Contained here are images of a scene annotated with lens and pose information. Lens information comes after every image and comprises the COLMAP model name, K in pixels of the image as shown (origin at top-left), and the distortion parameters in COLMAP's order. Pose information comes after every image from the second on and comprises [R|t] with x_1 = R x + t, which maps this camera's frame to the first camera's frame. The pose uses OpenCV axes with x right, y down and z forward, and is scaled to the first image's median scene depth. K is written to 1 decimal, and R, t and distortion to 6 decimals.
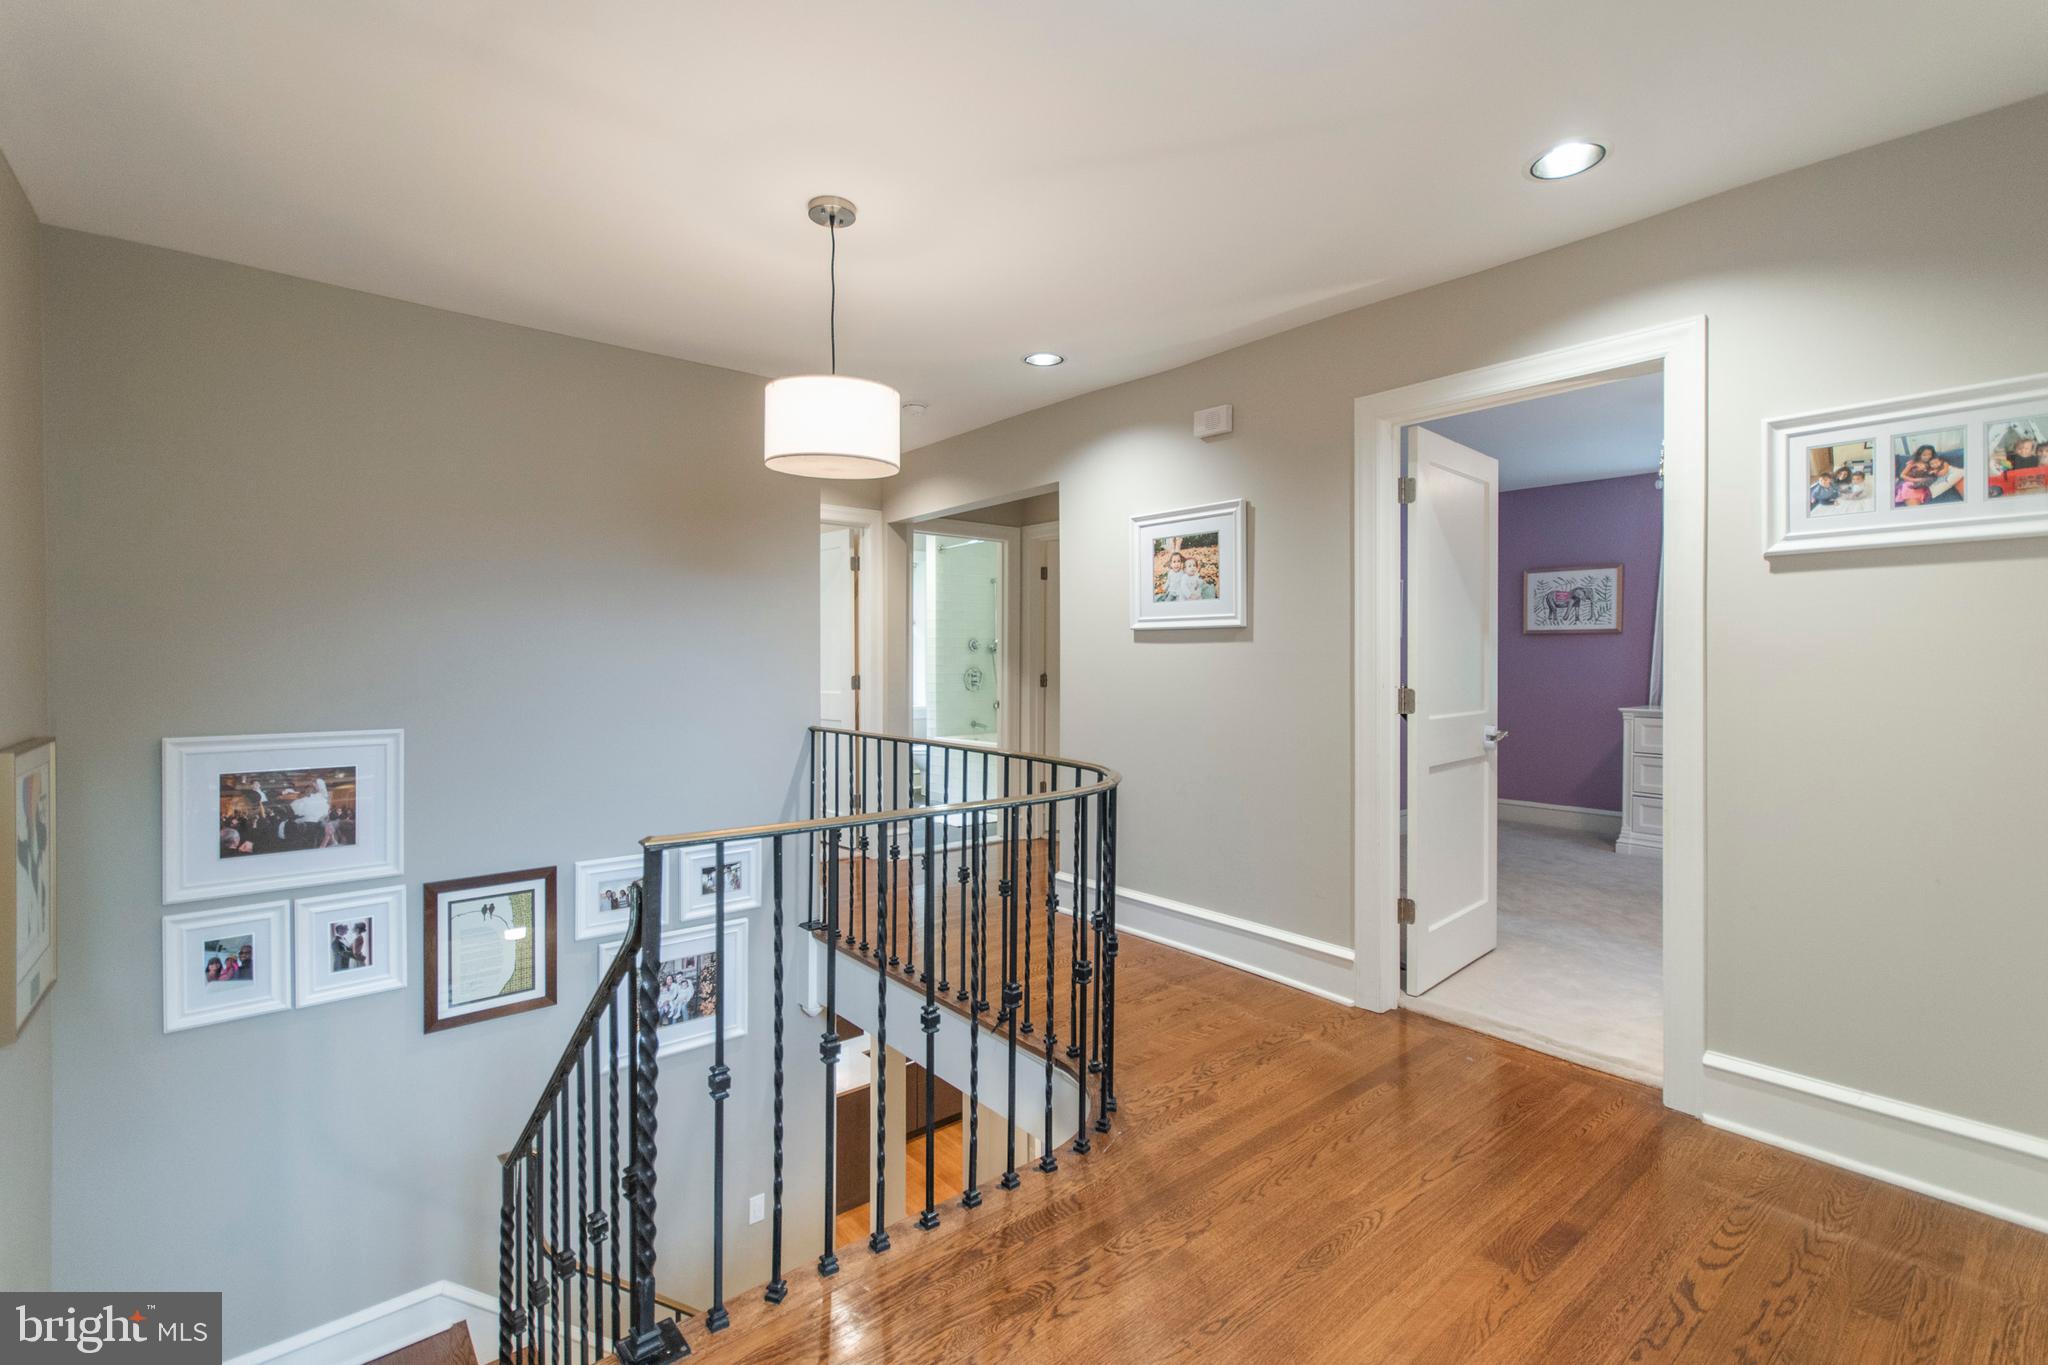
lens RADIAL K [[915.9, 0, 1027.0], [0, 915.9, 675.0], [0, 0, 1]] dist [0.003946, 0.000133]
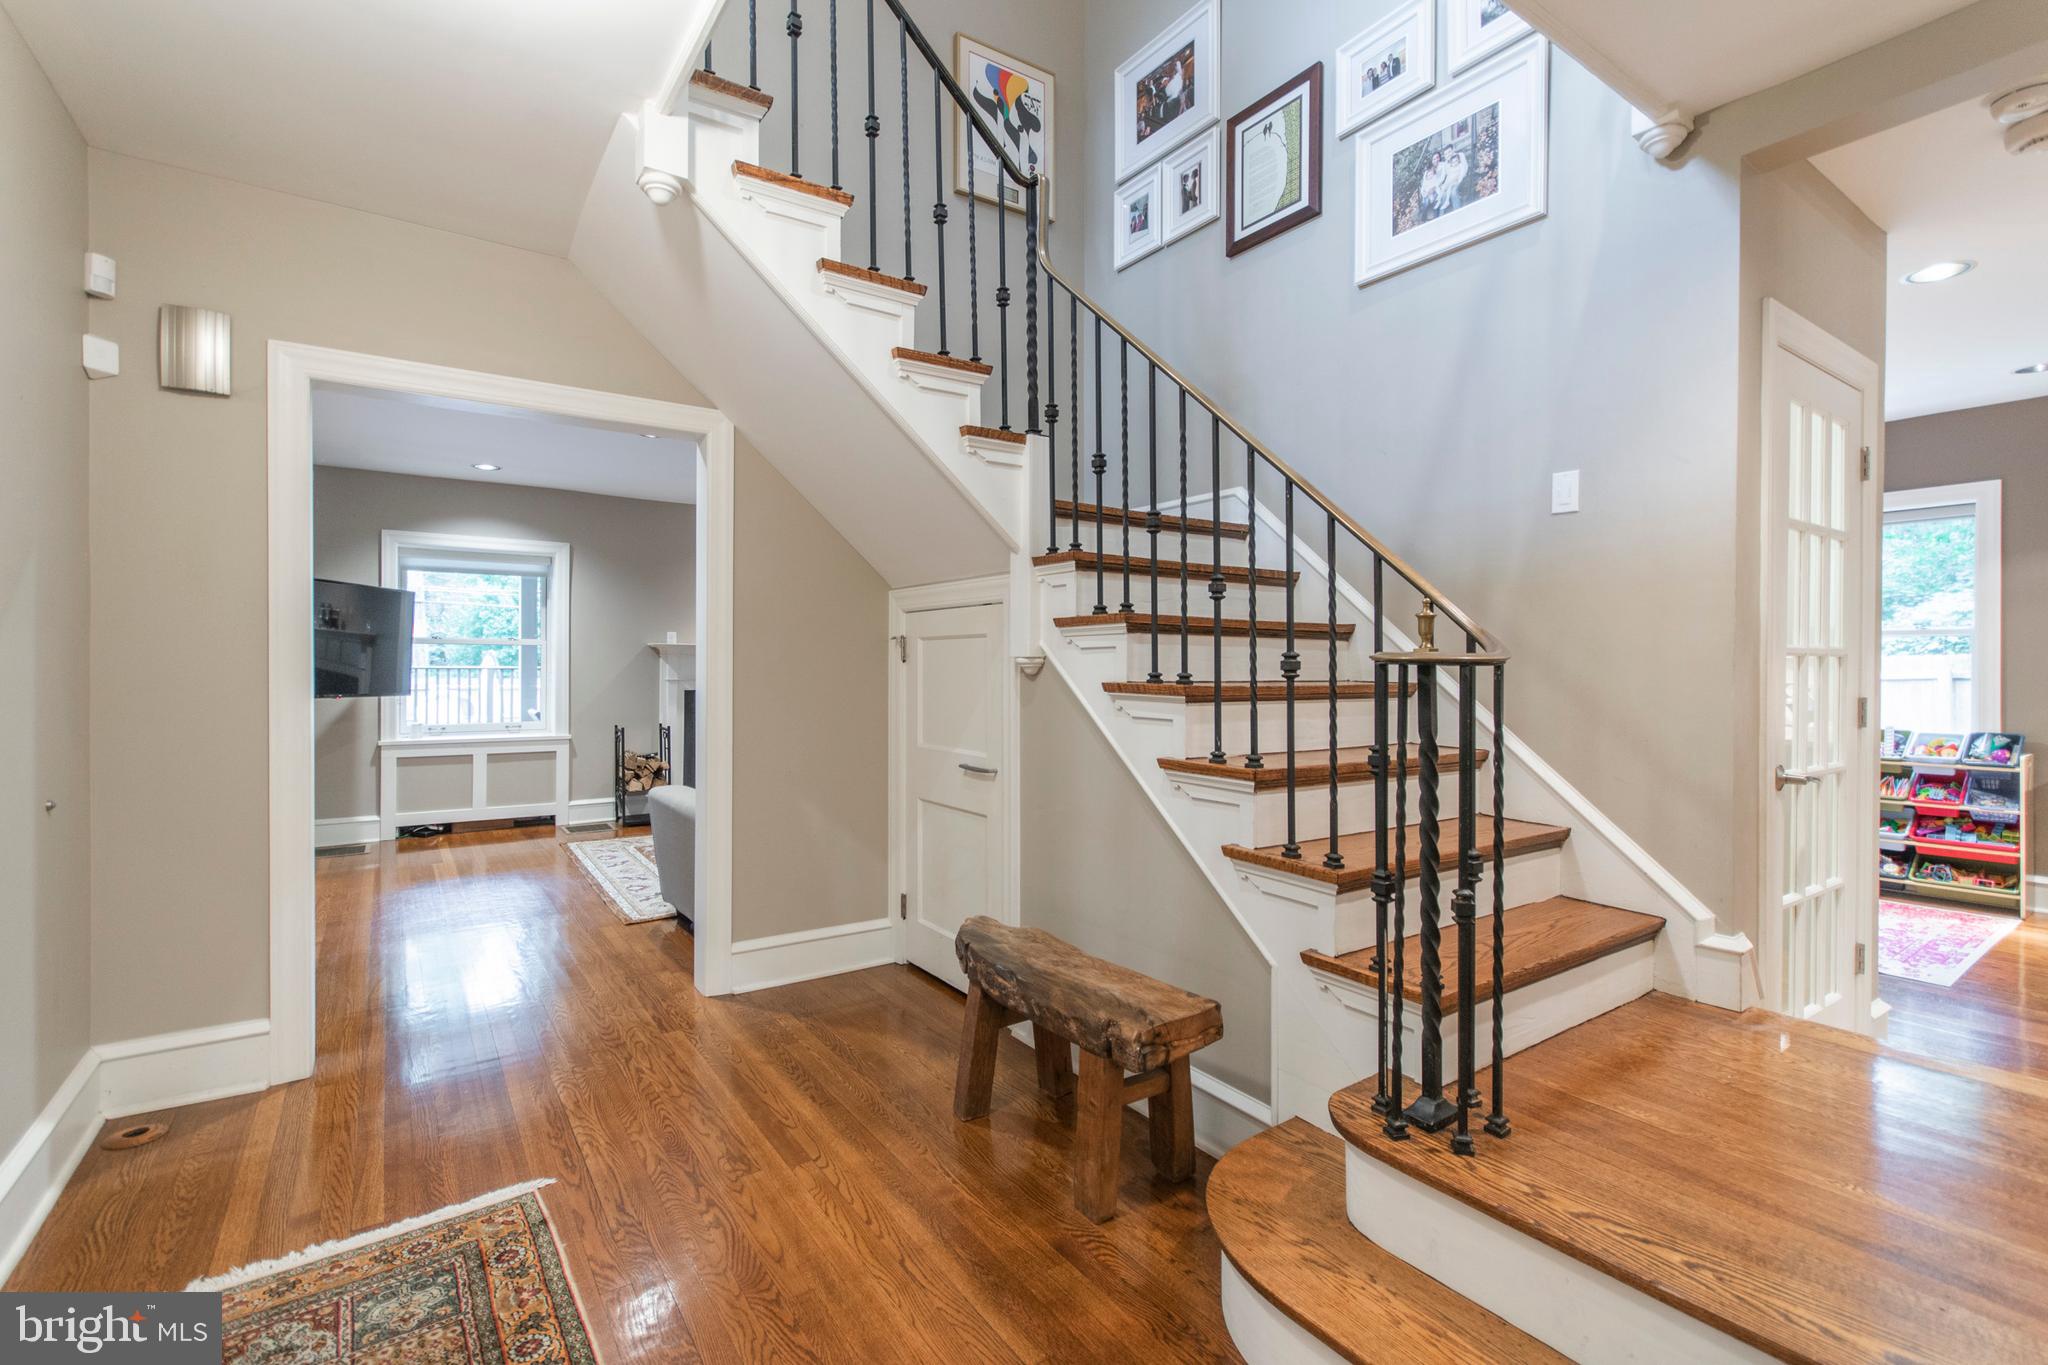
lens RADIAL K [[915.9, 0, 1026.2], [0, 915.9, 672.3], [0, 0, 1]] dist [0.003946, 0.000133]
pose [[-0.102606, -0.000640, -0.994722, 0.468883], [-0.011145, 0.999938, 0.000506, 0.894344], [0.994660, 0.011138, -0.102607, 0.877893]]
